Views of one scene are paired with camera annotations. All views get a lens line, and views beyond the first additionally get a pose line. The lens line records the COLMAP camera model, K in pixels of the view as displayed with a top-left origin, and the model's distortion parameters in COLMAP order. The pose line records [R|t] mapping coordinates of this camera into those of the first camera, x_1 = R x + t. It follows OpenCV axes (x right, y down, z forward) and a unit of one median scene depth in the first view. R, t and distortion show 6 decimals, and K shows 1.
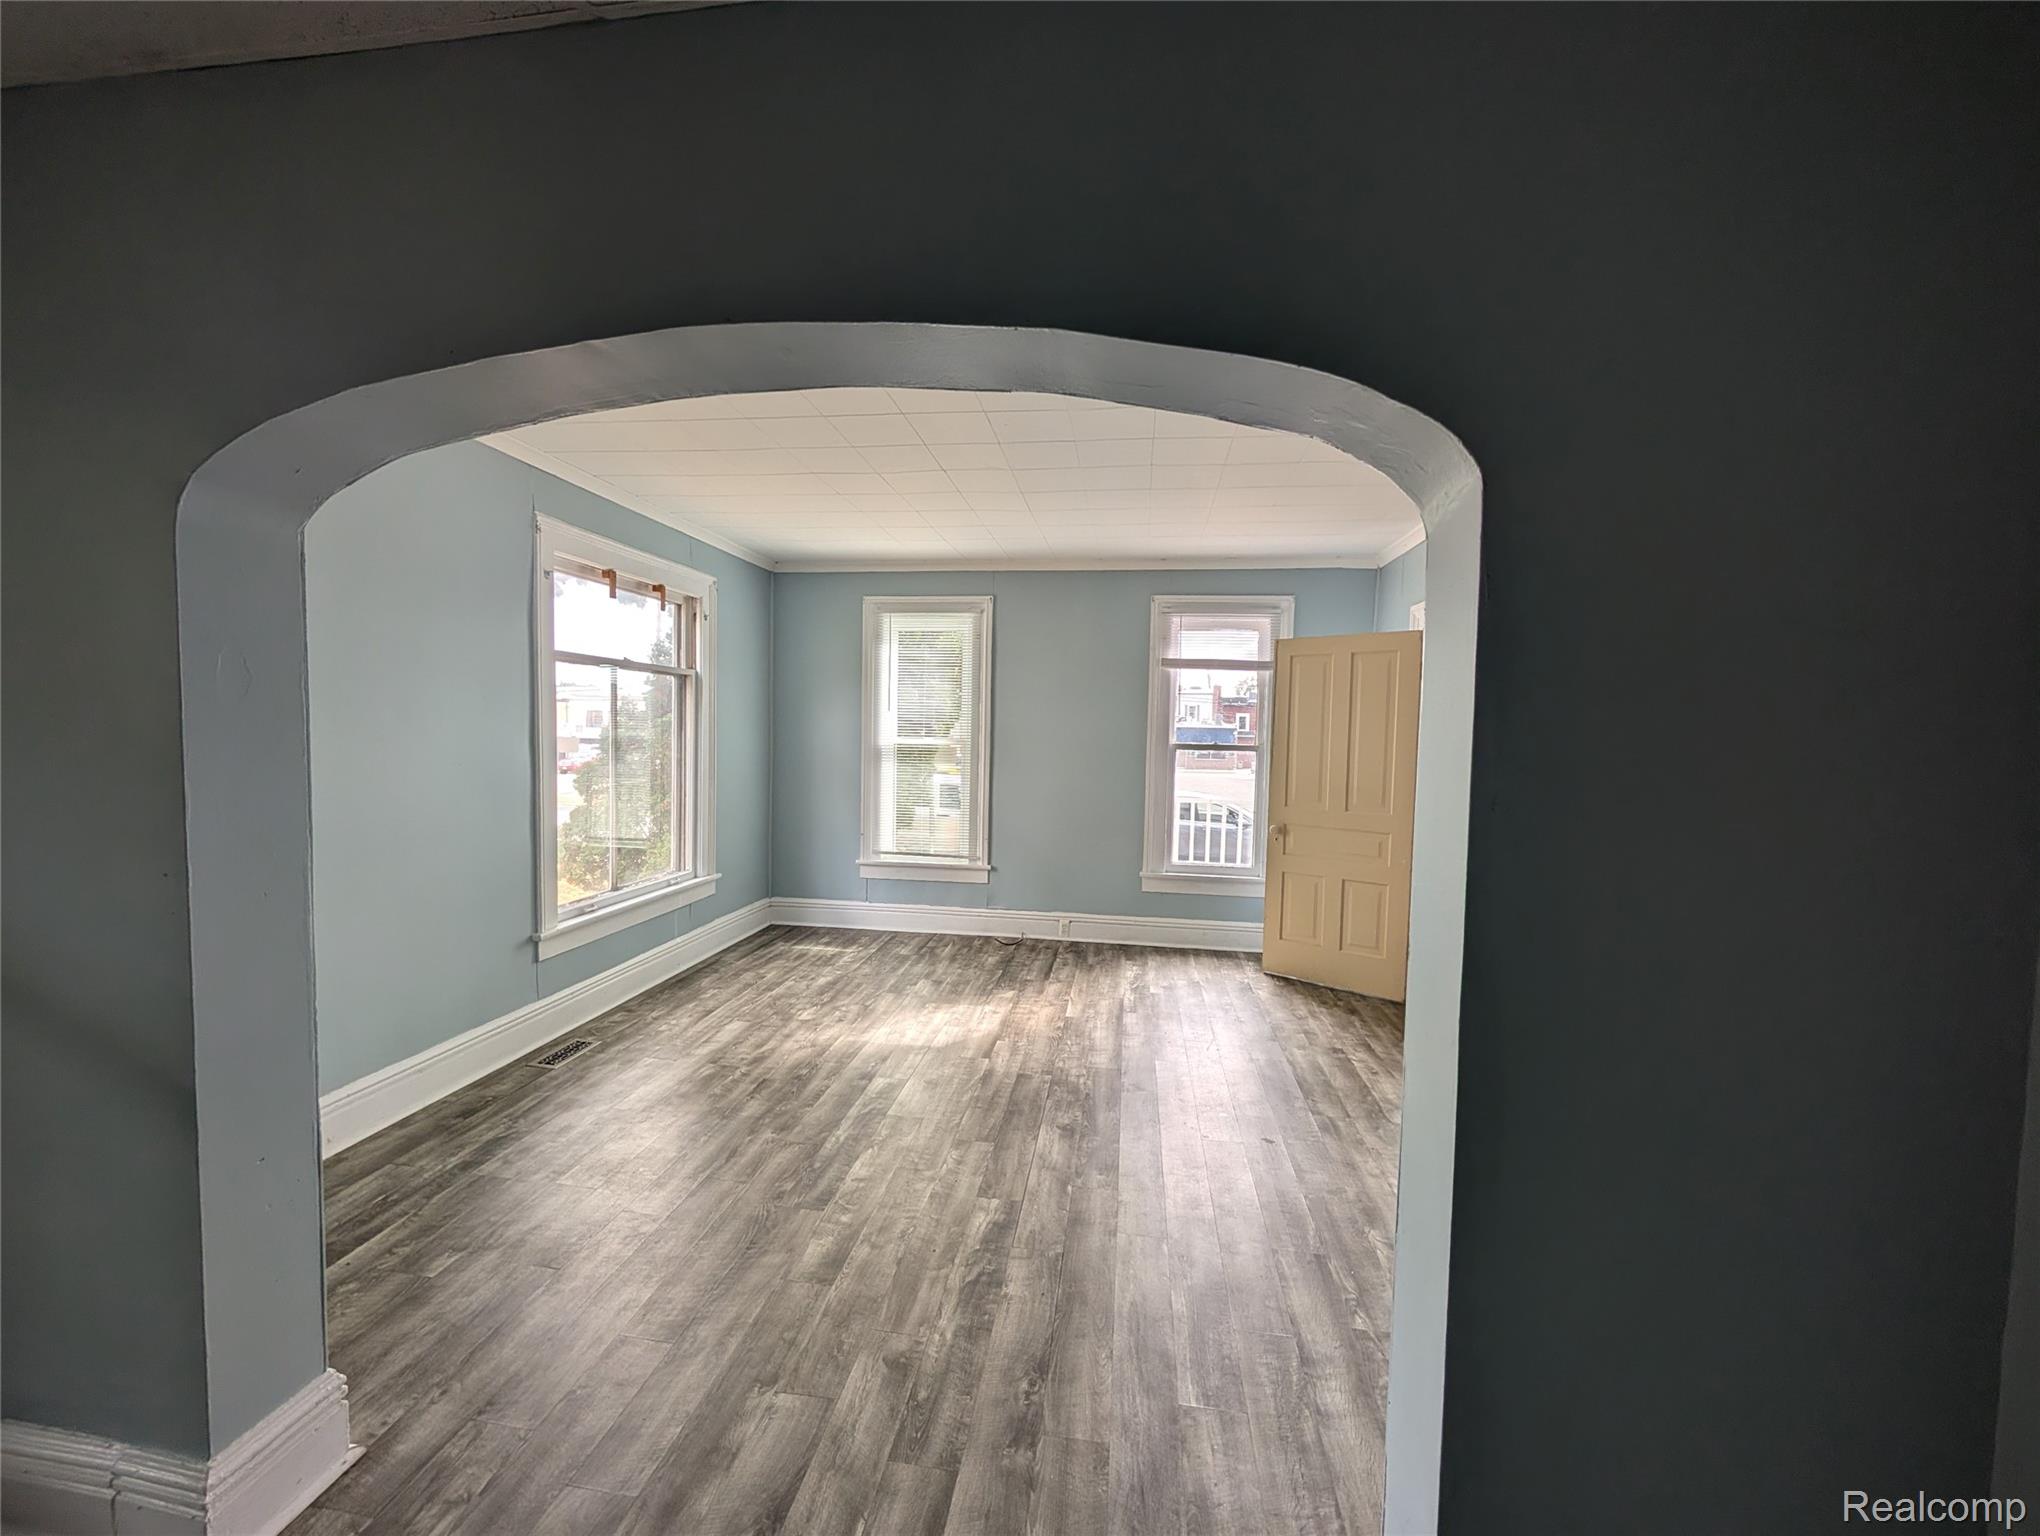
lens RADIAL K [[754.4, 0, 1023.7], [0, 754.4, 769.0], [0, 0, 1]] dist [-0.001906, -0.000148]
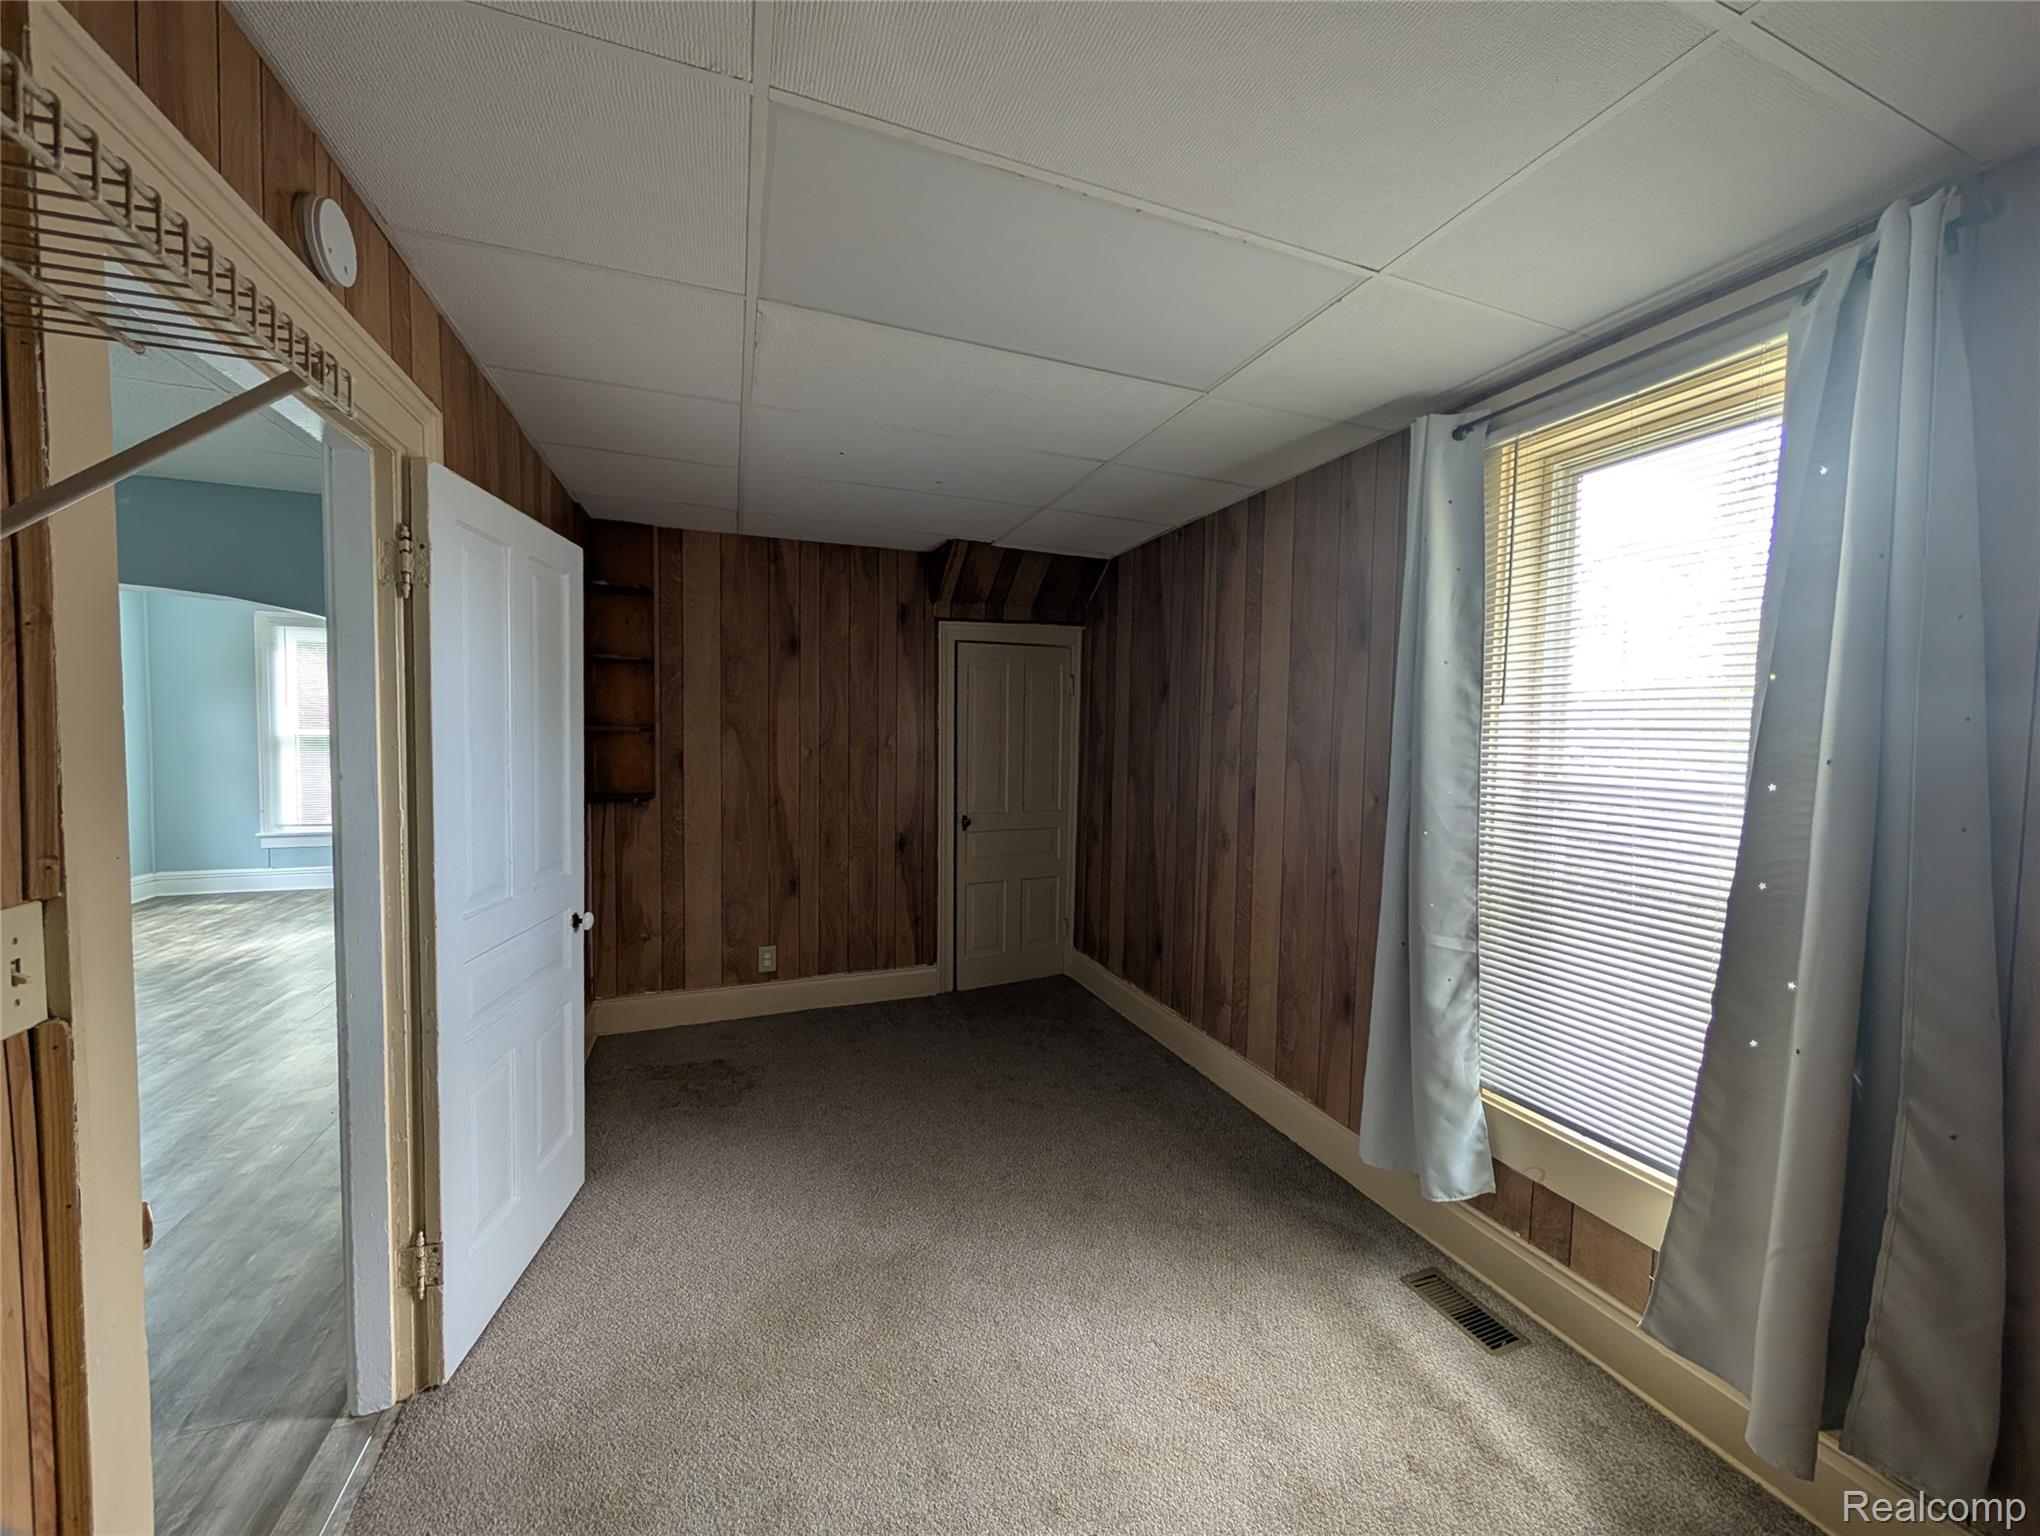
lens RADIAL K [[754.4, 0, 1014.8], [0, 754.4, 769.0], [0, 0, 1]] dist [-0.001906, -0.000148]
pose [[0.876654, -0.031896, 0.480063, 0.274366], [0.024491, 0.999465, 0.021681, 0.024515], [-0.480497, -0.007249, 0.876966, -0.646840]]
